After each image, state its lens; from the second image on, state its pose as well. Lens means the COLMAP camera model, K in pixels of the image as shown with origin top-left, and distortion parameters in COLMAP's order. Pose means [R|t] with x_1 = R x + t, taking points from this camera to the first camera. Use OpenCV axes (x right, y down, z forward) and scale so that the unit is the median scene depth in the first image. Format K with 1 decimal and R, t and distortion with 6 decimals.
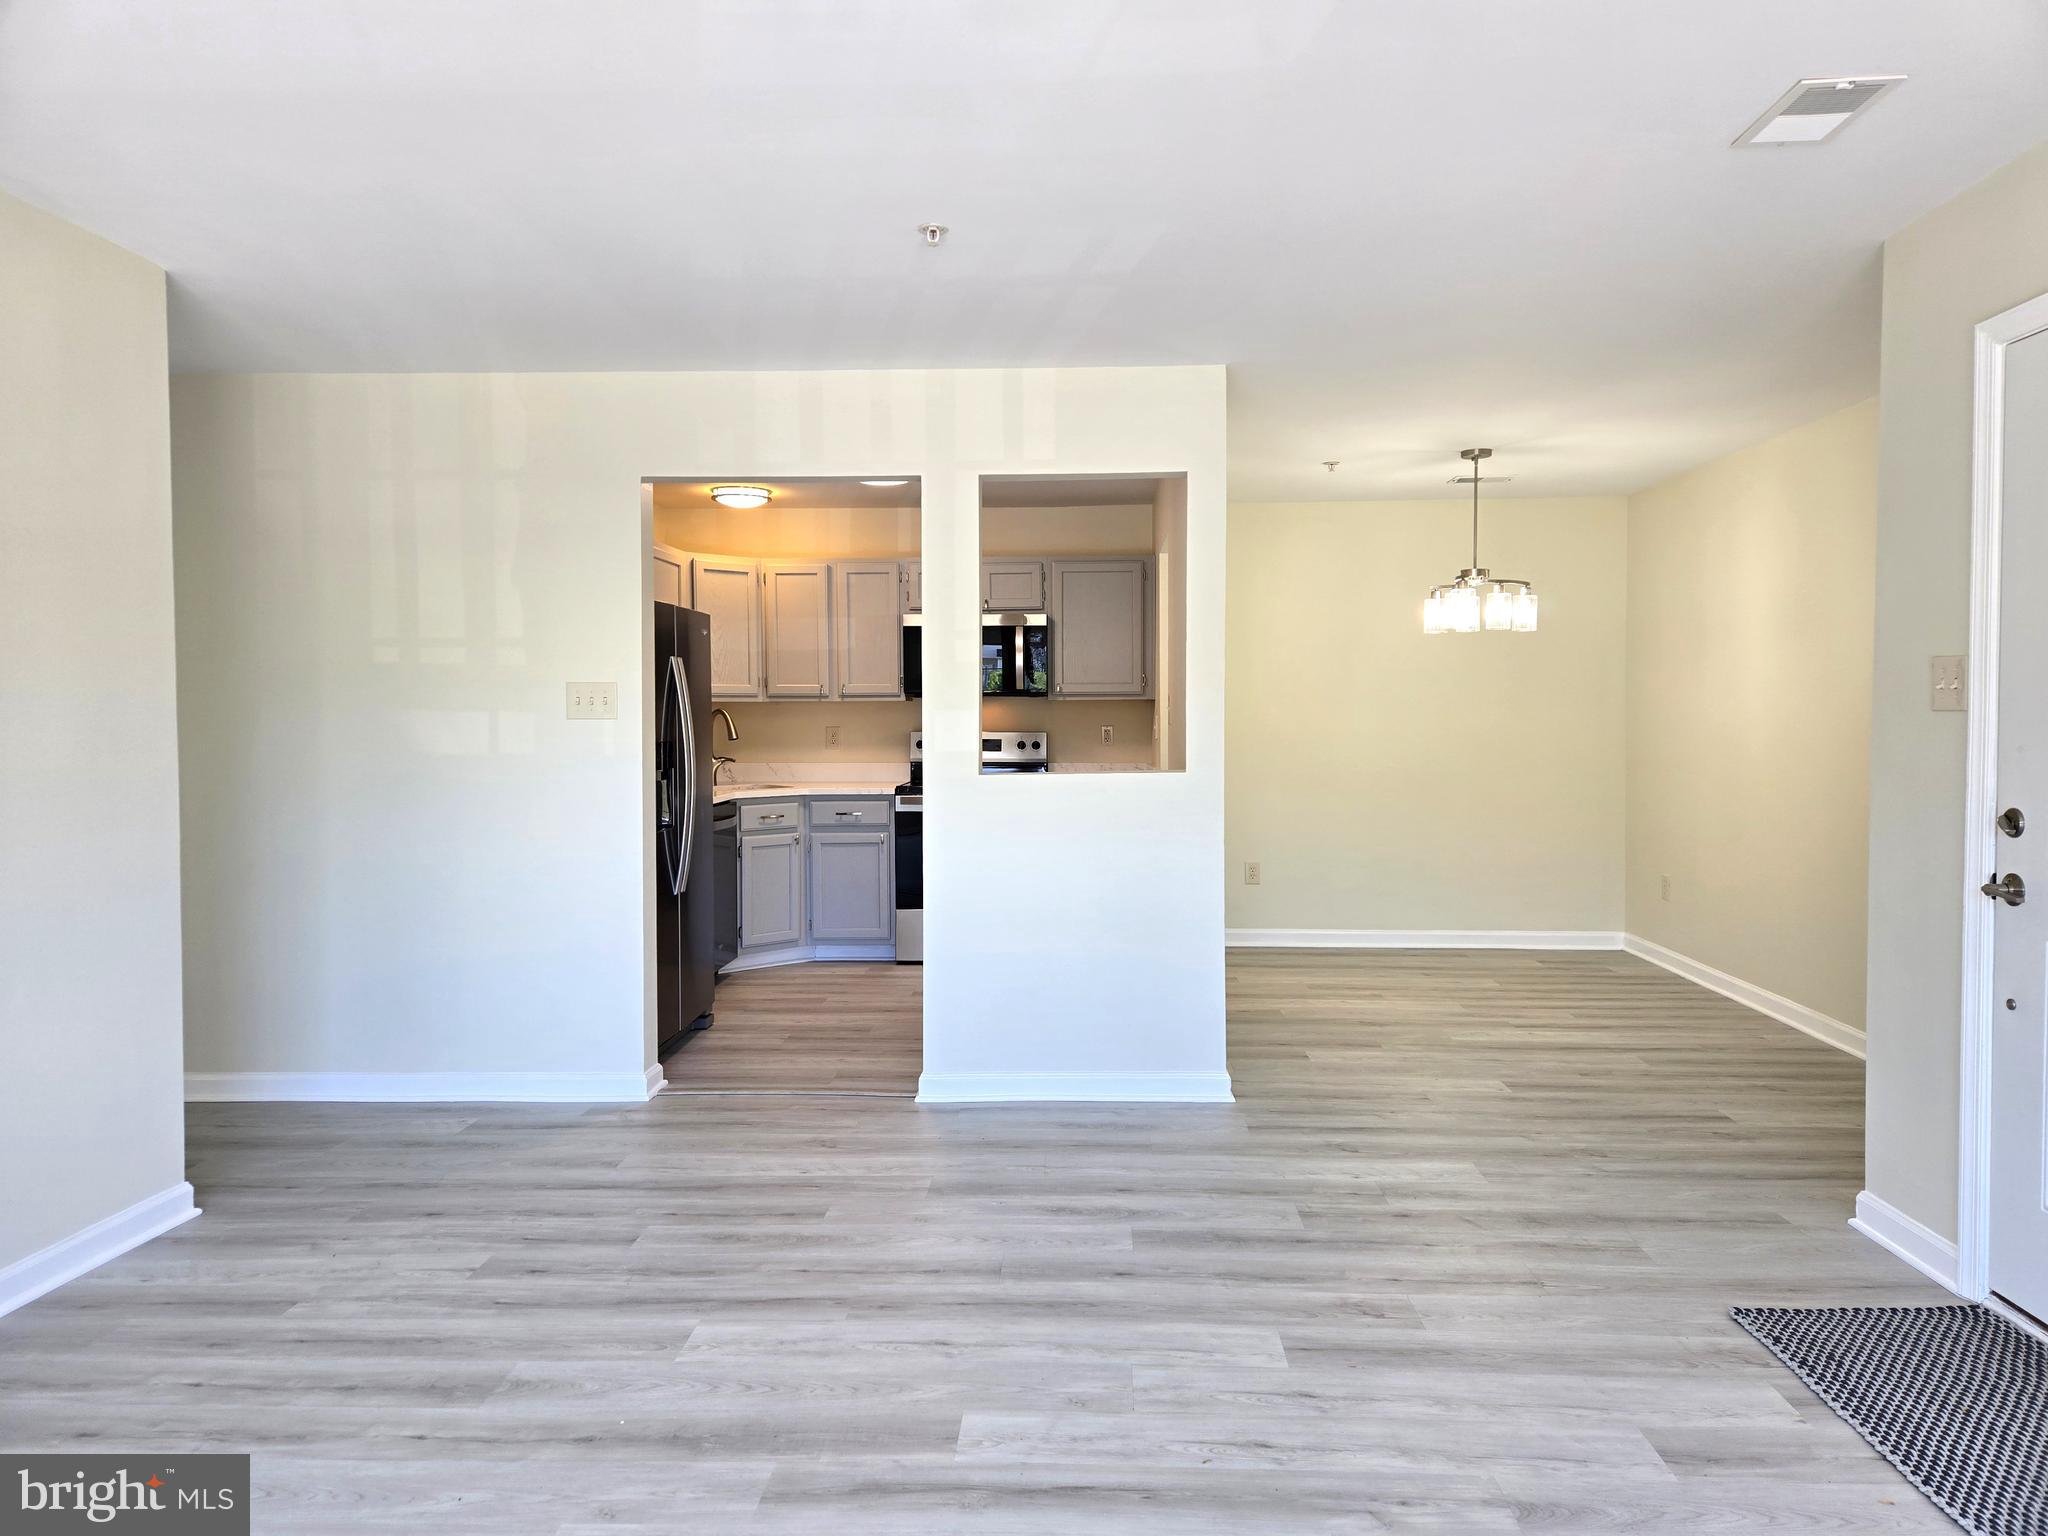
lens RADIAL K [[1365.3, 0, 1042.2], [0, 1365.3, 748.4], [0, 0, 1]] dist [0.100427, -0.091712]
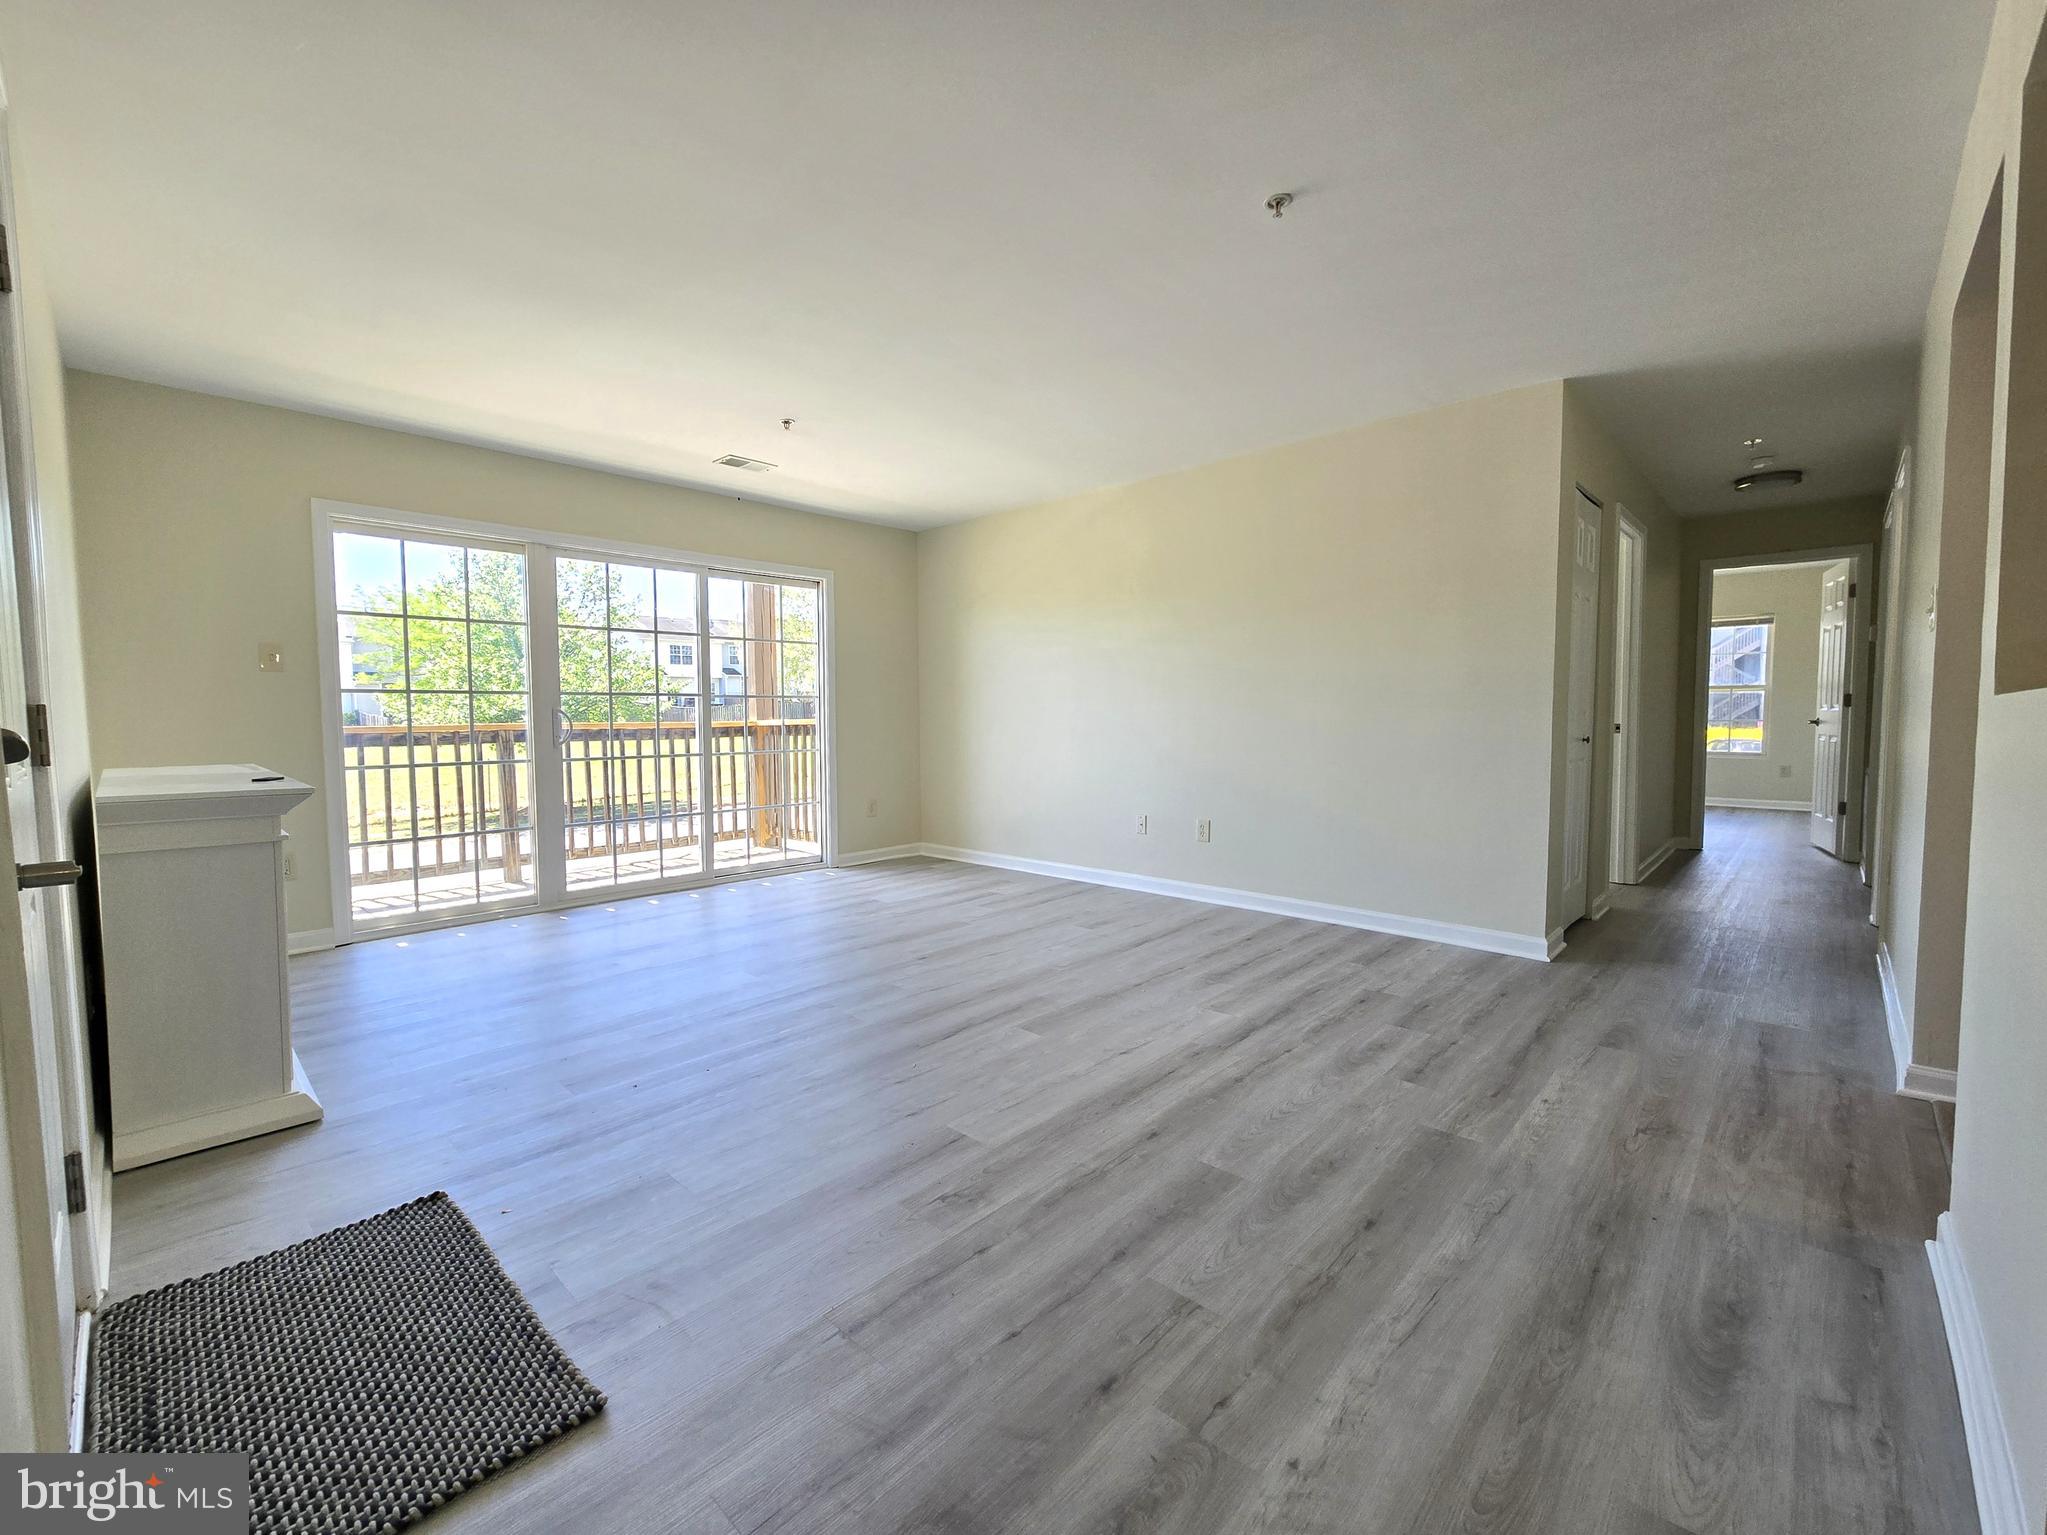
lens RADIAL K [[859.2, 0, 1009.9], [0, 859.2, 768.2], [0, 0, 1]] dist [-0.001978, 0.000853]
pose [[-0.661717, 0.057923, -0.747513, 0.512049], [-0.005548, 0.996606, 0.082135, 0.027716], [0.749733, 0.058497, -0.659150, 1.101211]]
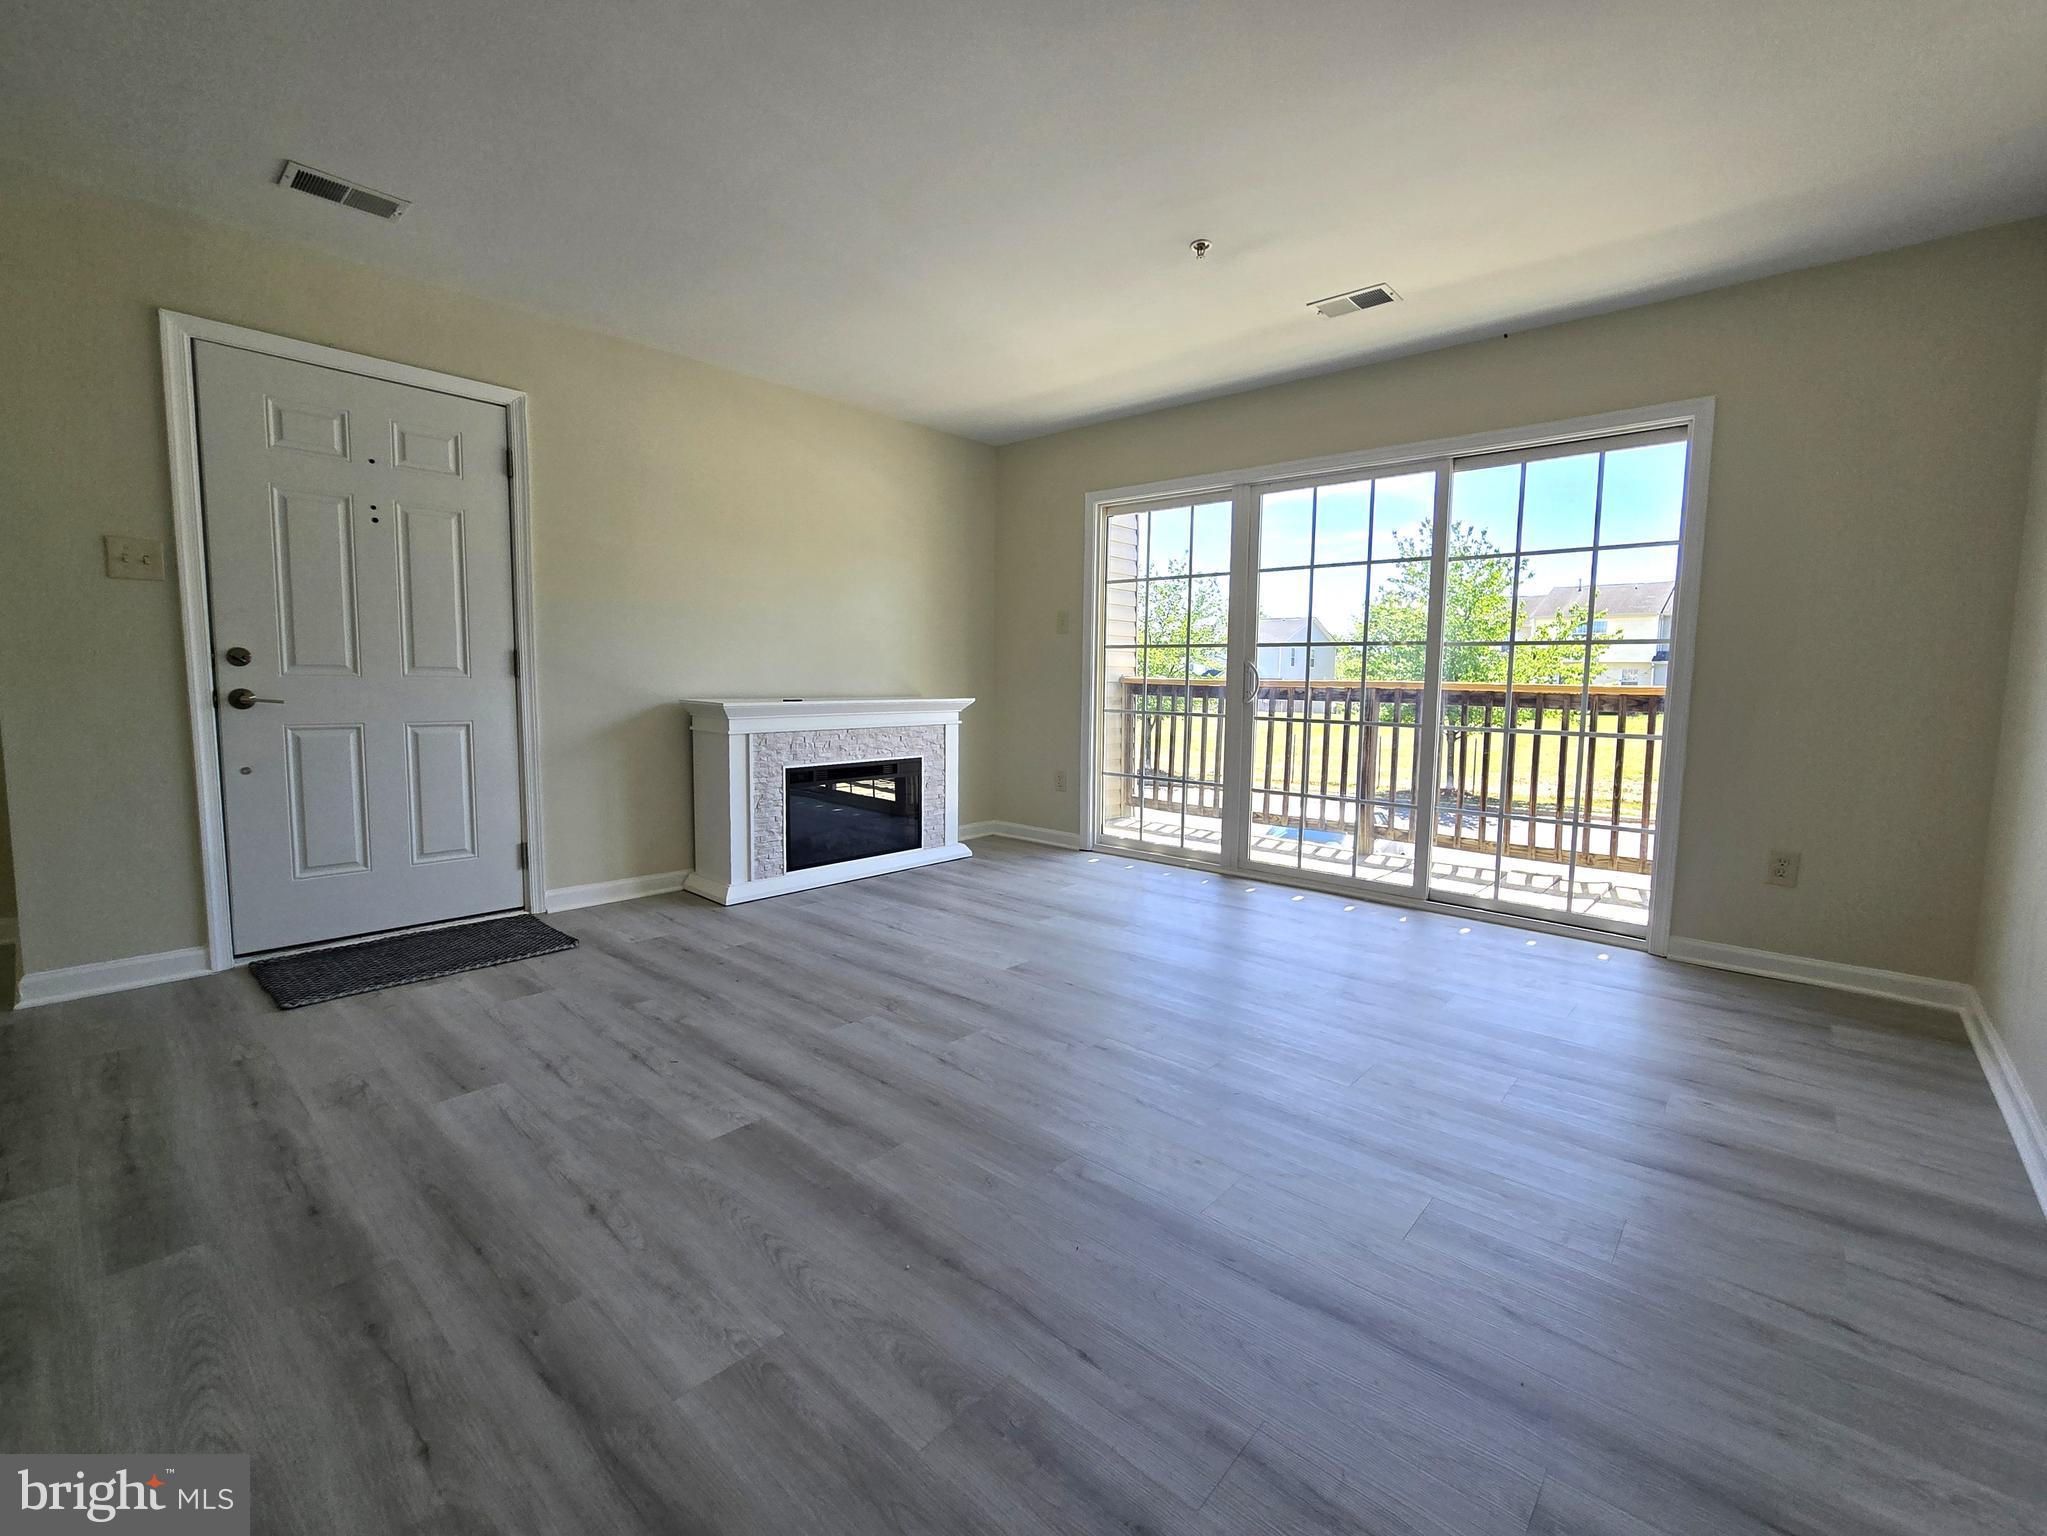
lens RADIAL K [[870.3, 0, 1008.5], [0, 870.3, 765.5], [0, 0, 1]] dist [0.000250, -0.000710]
pose [[-0.764058, -0.072874, 0.641019, -0.464949], [0.002851, 0.993209, 0.116310, 0.047654], [-0.645141, 0.090695, -0.758661, 0.900173]]
